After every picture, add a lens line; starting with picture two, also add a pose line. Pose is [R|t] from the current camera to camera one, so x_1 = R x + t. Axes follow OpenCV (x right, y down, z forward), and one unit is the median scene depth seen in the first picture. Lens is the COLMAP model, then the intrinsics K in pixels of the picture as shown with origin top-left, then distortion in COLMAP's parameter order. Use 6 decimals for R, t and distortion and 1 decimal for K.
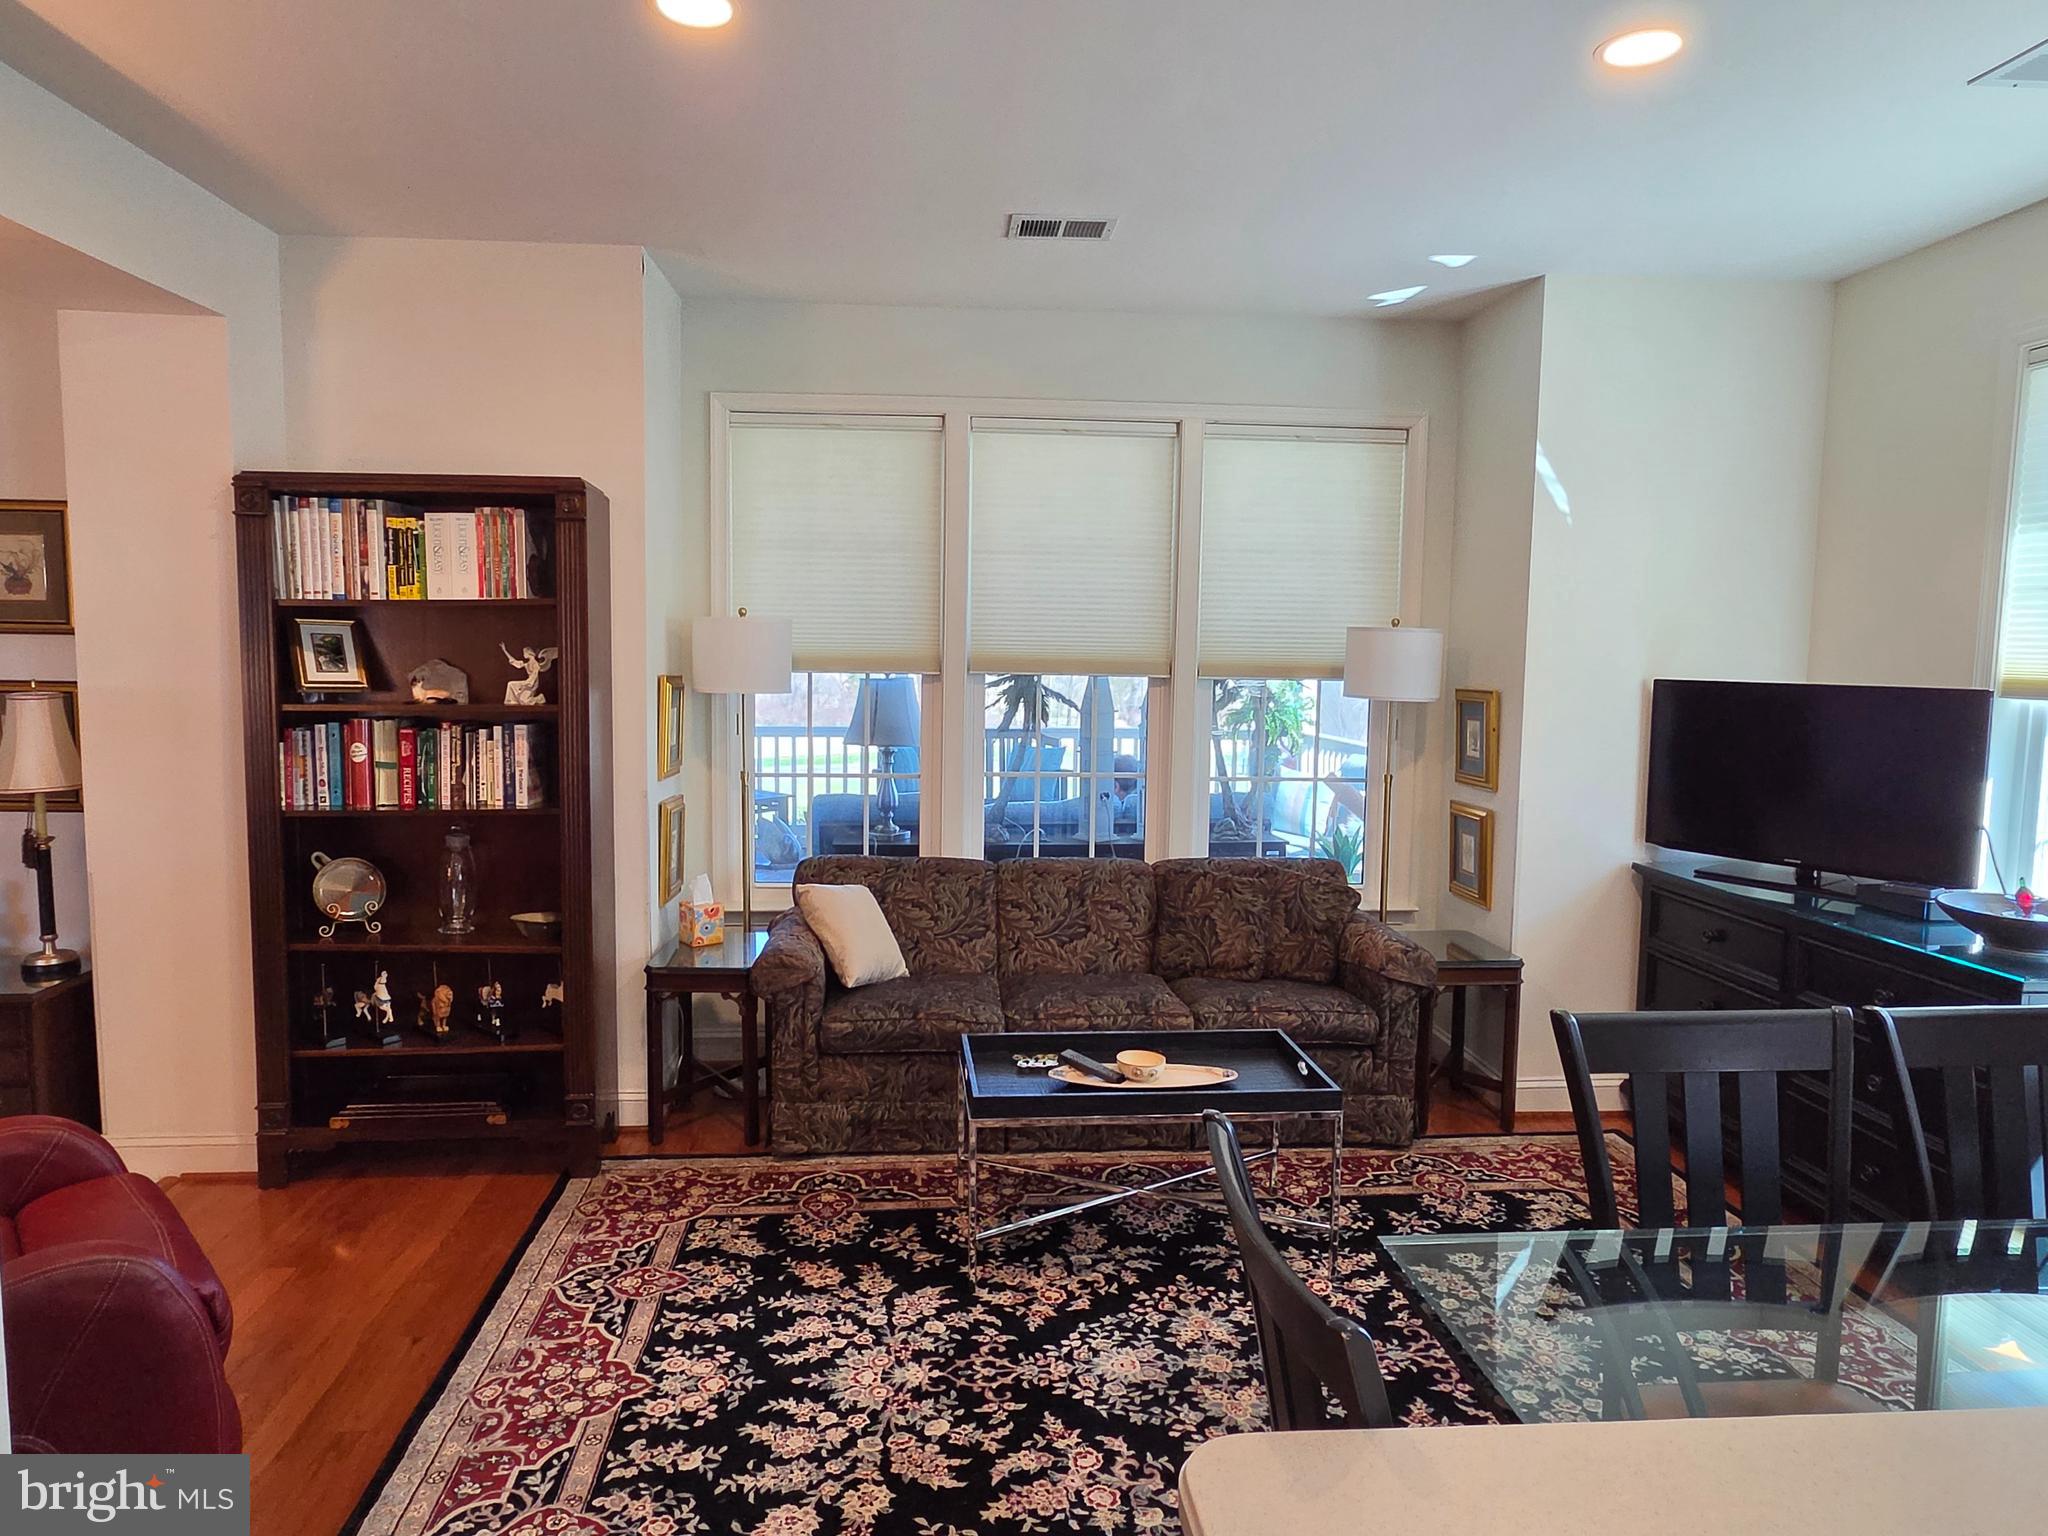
lens RADIAL K [[1271.0, 0, 1005.9], [0, 1271.0, 766.6], [0, 0, 1]] dist [0.003738, -0.003022]
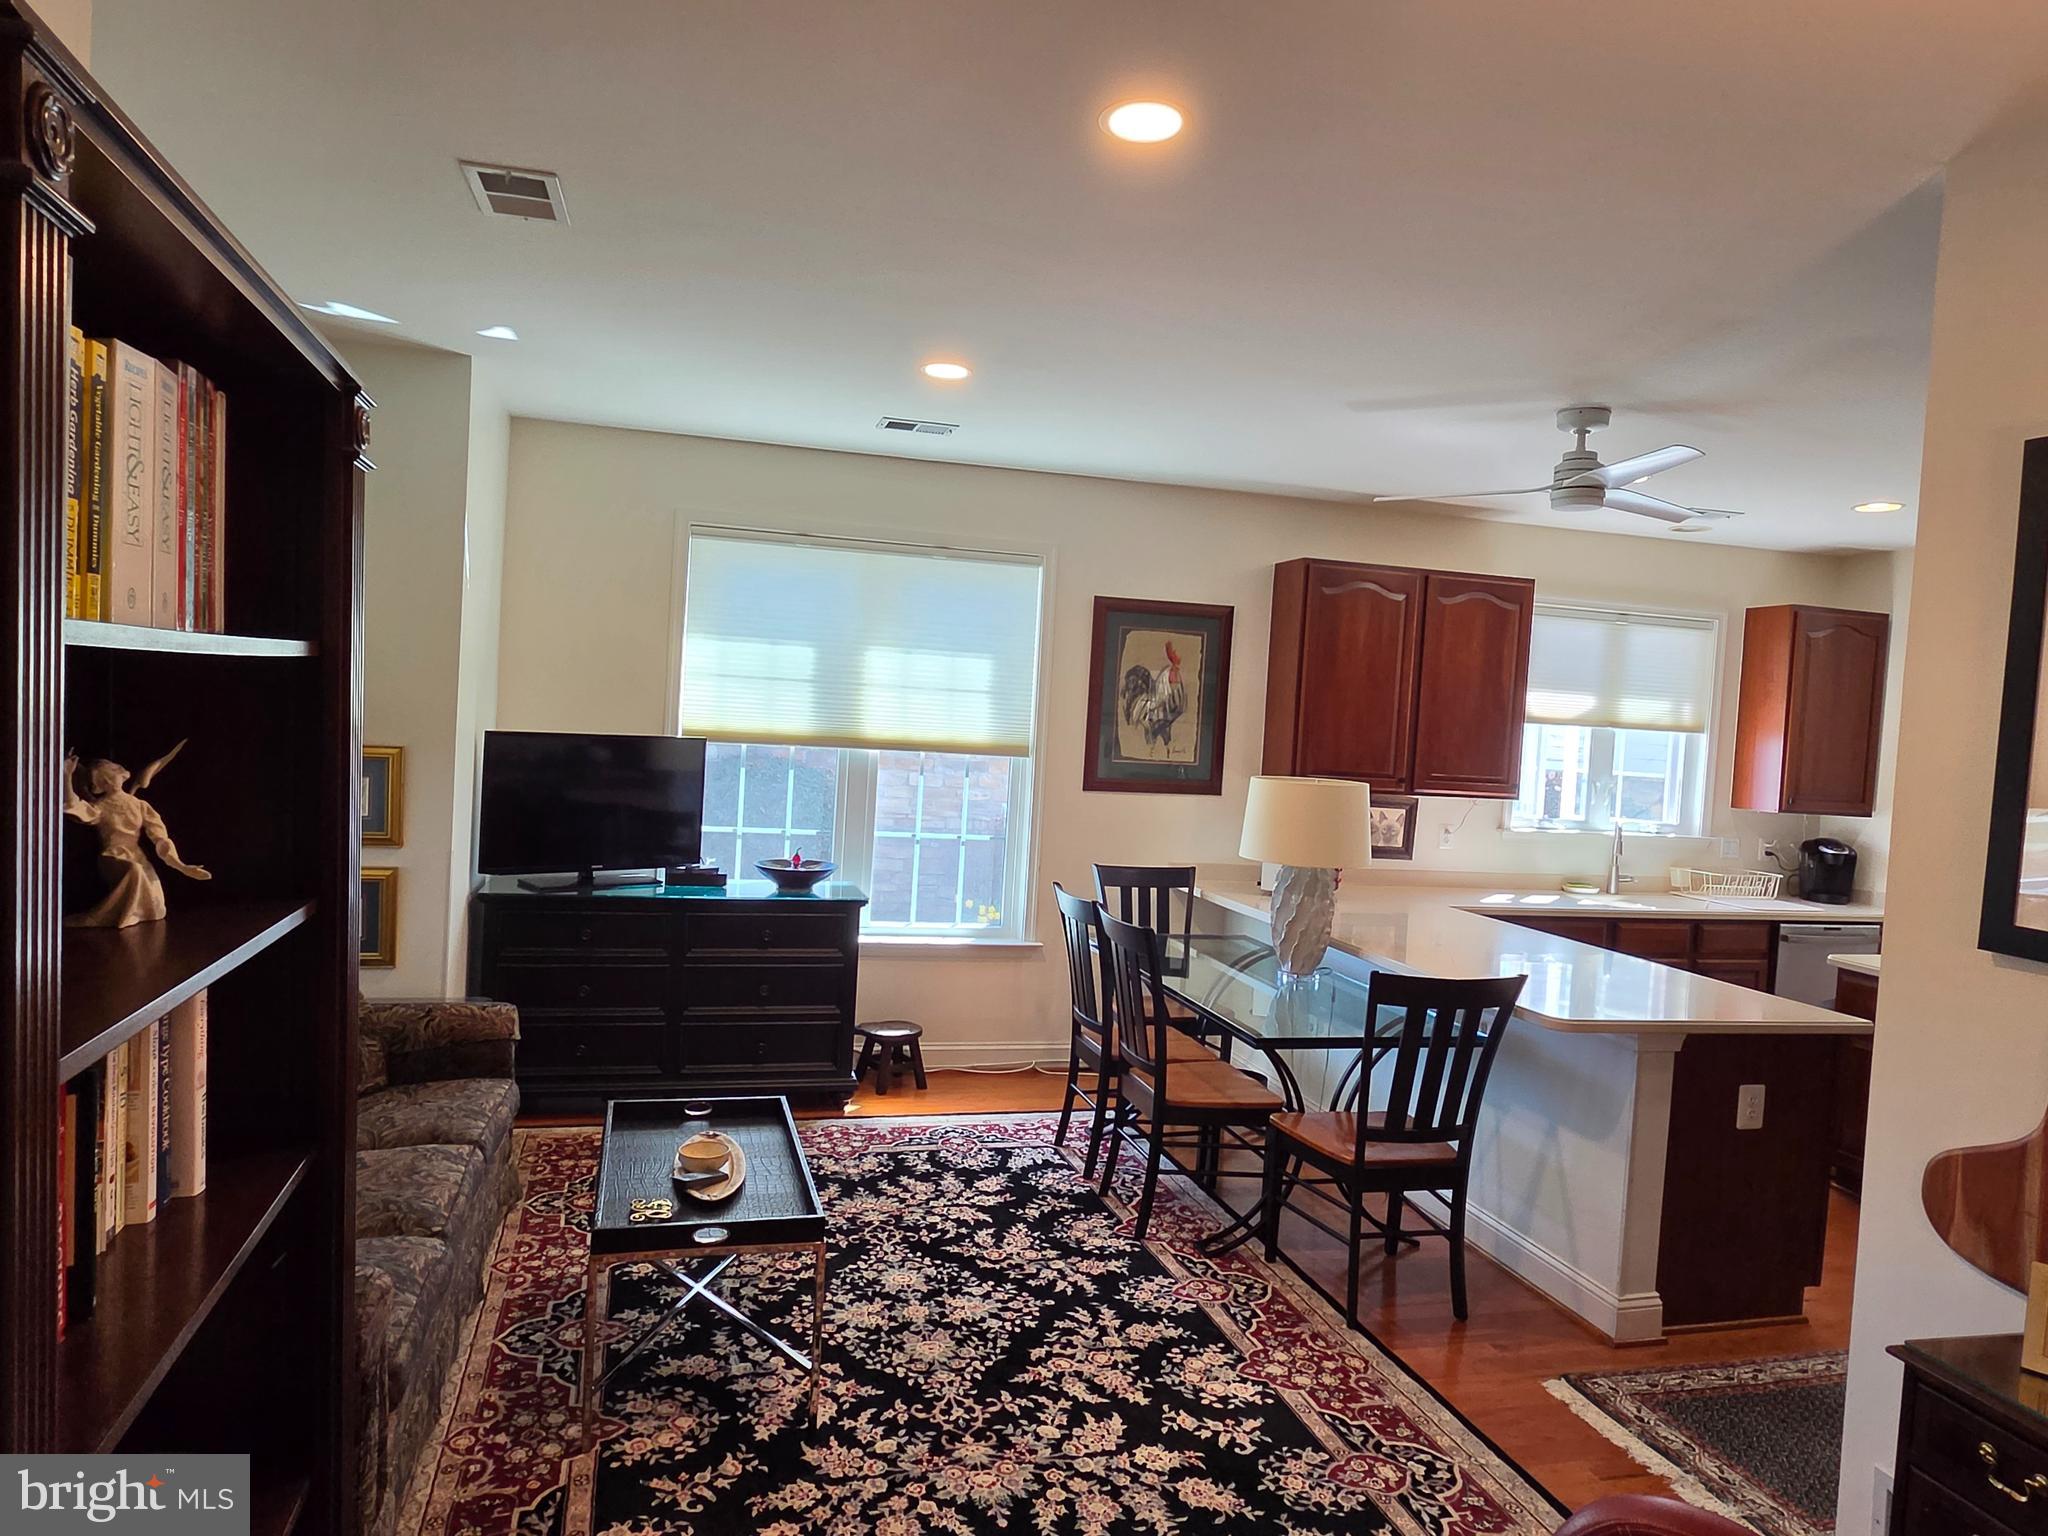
lens RADIAL K [[1271.0, 0, 1005.1], [0, 1271.0, 780.4], [0, 0, 1]] dist [0.003738, -0.003022]
pose [[-0.182730, -0.069911, 0.980674, -1.026716], [0.035738, 0.996337, 0.077687, -0.140322], [-0.982513, 0.049243, -0.179562, 1.106645]]
